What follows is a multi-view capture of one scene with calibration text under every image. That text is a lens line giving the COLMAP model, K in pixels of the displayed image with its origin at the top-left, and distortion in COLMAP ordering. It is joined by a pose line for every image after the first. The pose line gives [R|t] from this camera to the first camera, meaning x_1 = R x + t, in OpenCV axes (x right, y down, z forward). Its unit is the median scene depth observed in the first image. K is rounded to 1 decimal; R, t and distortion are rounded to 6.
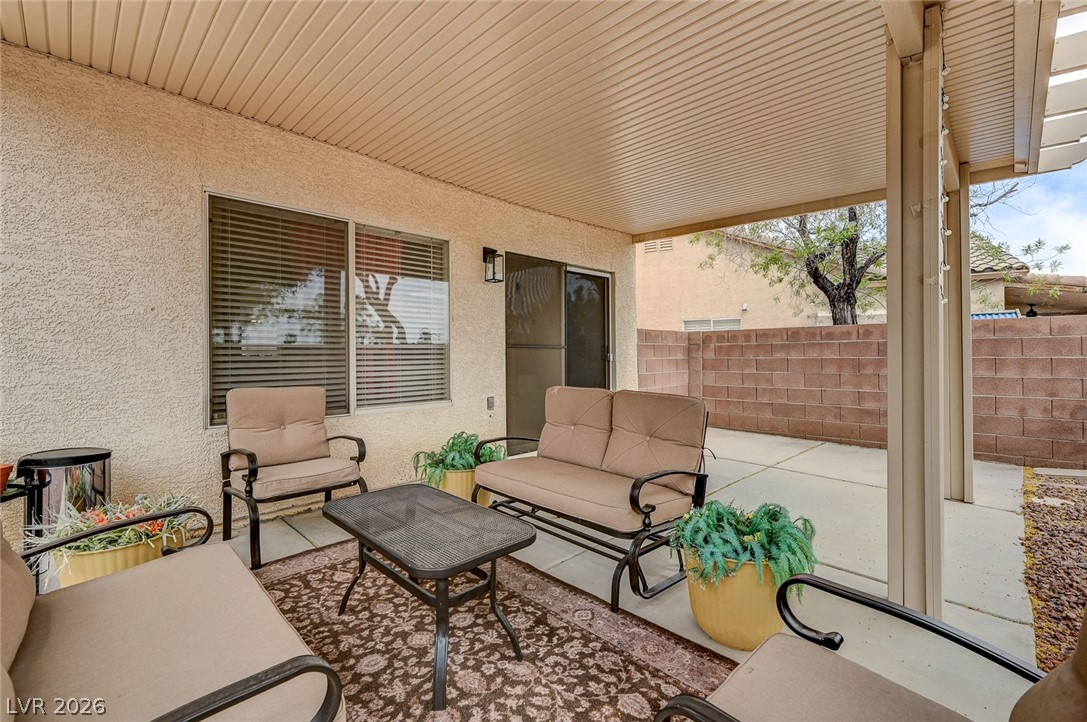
lens RADIAL K [[473.2, 0, 548.4], [0, 473.2, 357.6], [0, 0, 1]] dist [0.000332, 0.000006]
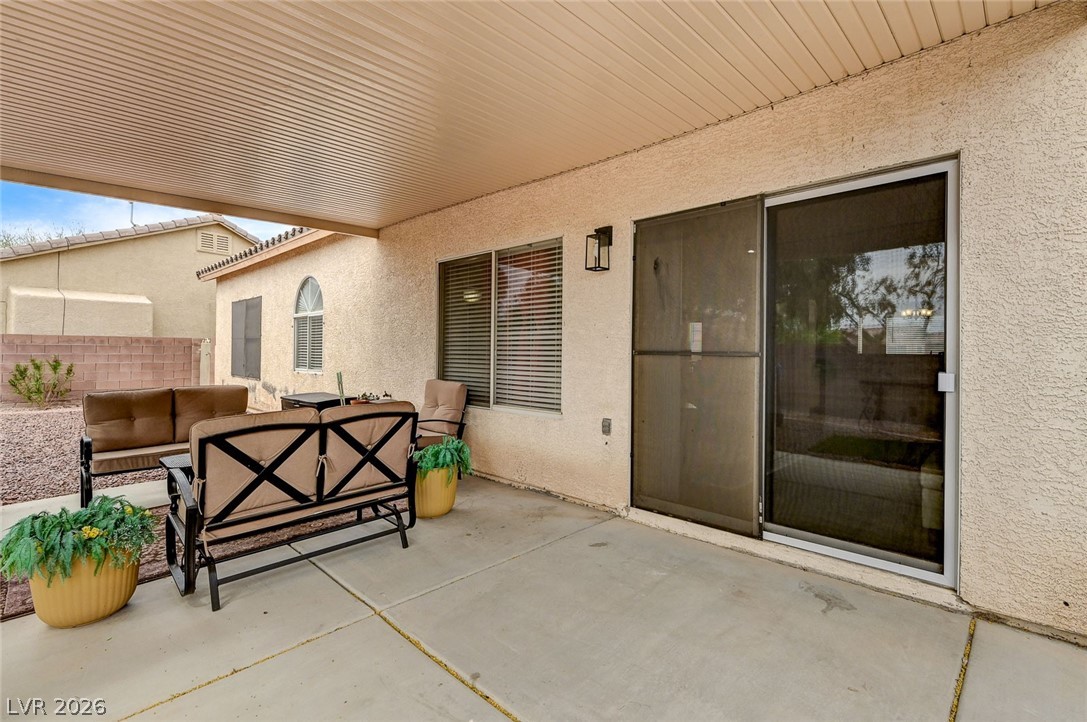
lens RADIAL K [[499.9, 0, 543.1], [0, 499.9, 343.7], [0, 0, 1]] dist [-0.001203, 0.002532]
pose [[0.004529, -0.001194, -0.999989, 0.680977], [-0.006981, 0.999975, -0.001225, -0.036904], [0.999965, 0.006986, 0.004521, 0.875458]]
